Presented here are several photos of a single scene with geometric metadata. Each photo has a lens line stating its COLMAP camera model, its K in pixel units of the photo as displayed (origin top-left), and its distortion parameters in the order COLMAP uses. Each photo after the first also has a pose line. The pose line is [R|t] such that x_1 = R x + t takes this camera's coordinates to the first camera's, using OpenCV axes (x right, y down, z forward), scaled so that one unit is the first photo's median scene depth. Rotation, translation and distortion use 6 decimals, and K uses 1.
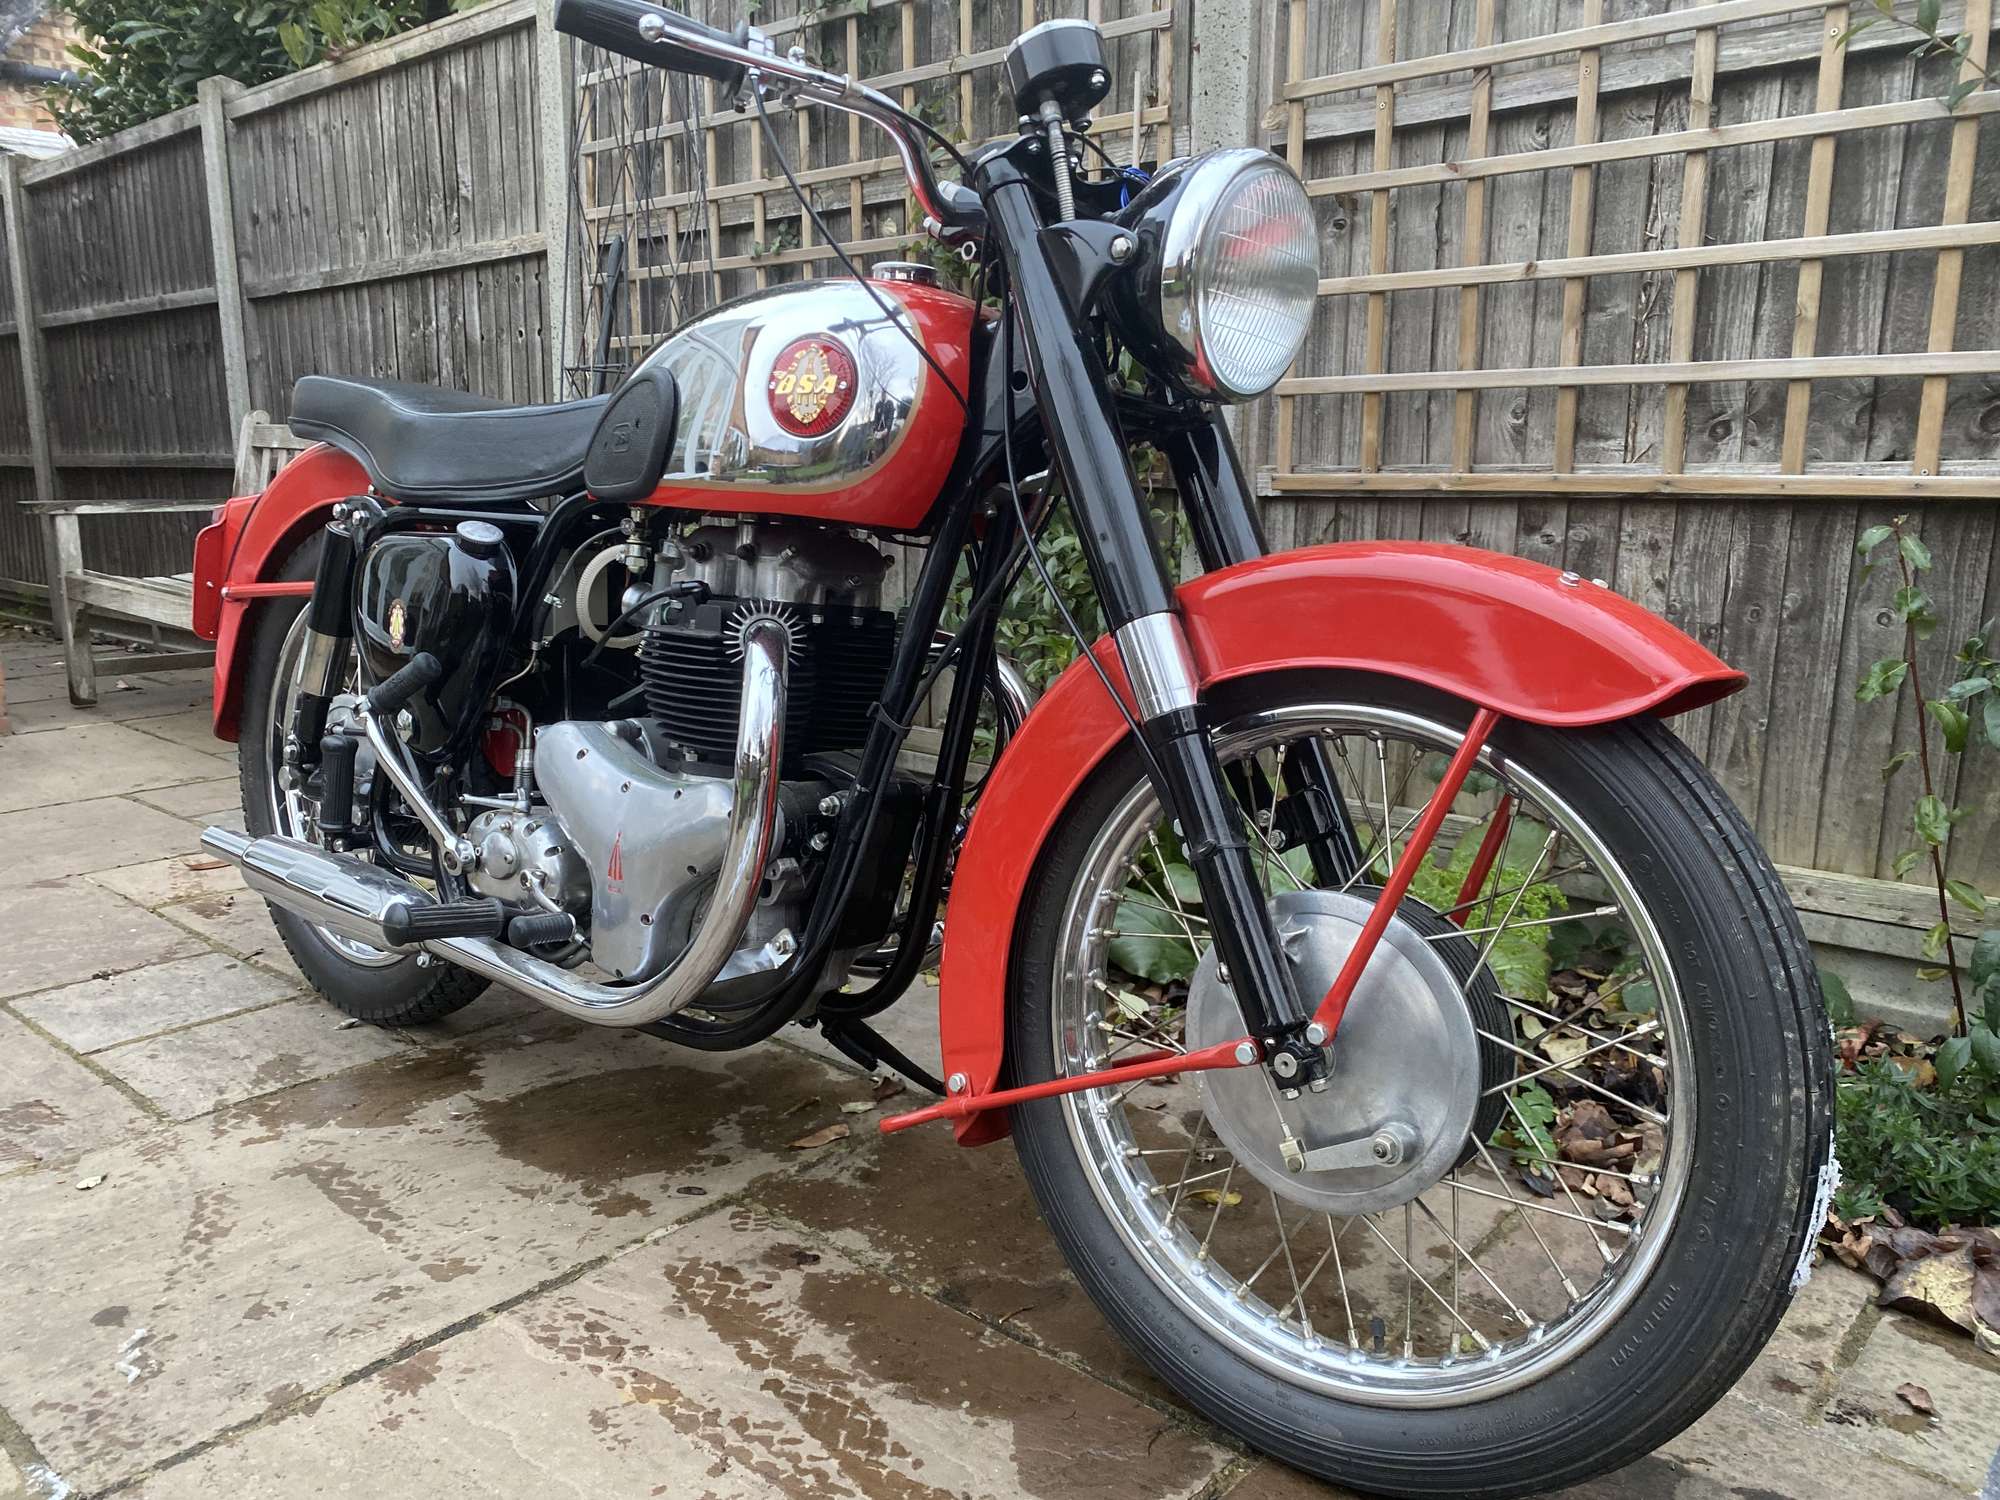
lens RADIAL K [[1537.1, 0, 1011.1], [0, 1537.1, 754.0], [0, 0, 1]] dist [0.008009, -0.001990]
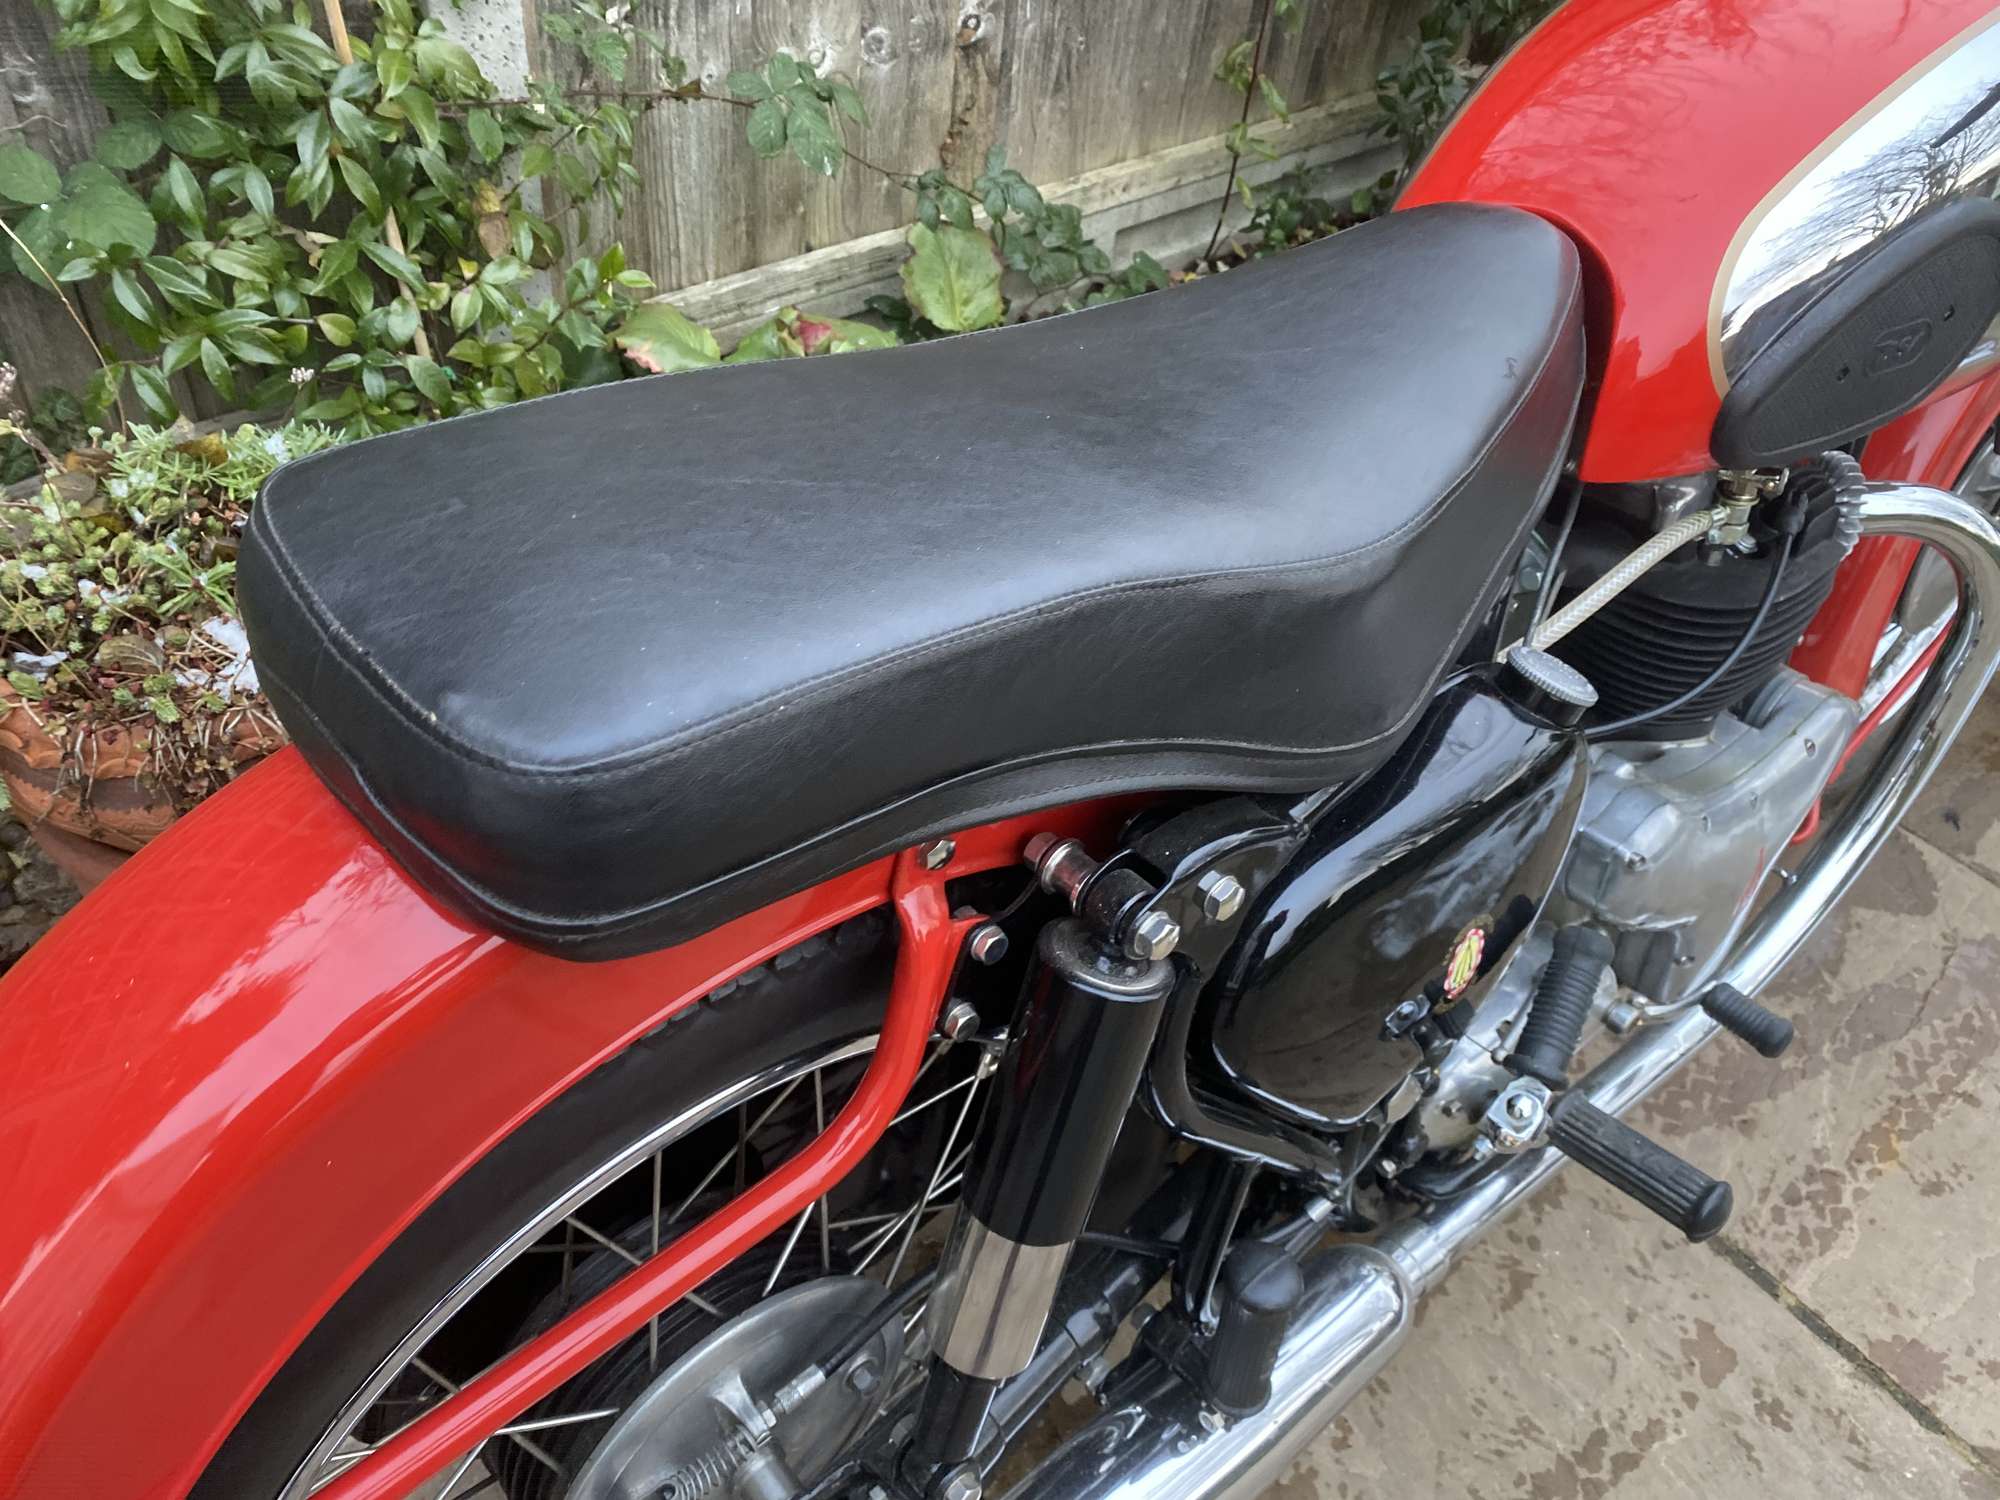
lens RADIAL K [[1534.2, 0, 978.8], [0, 1534.2, 756.7], [0, 0, 1]] dist [0.003329, -0.000930]
pose [[0.173816, -0.675671, 0.716419, -0.727985], [0.122709, 0.736684, 0.665011, -0.456949], [-0.977103, -0.027678, 0.210959, 1.092388]]
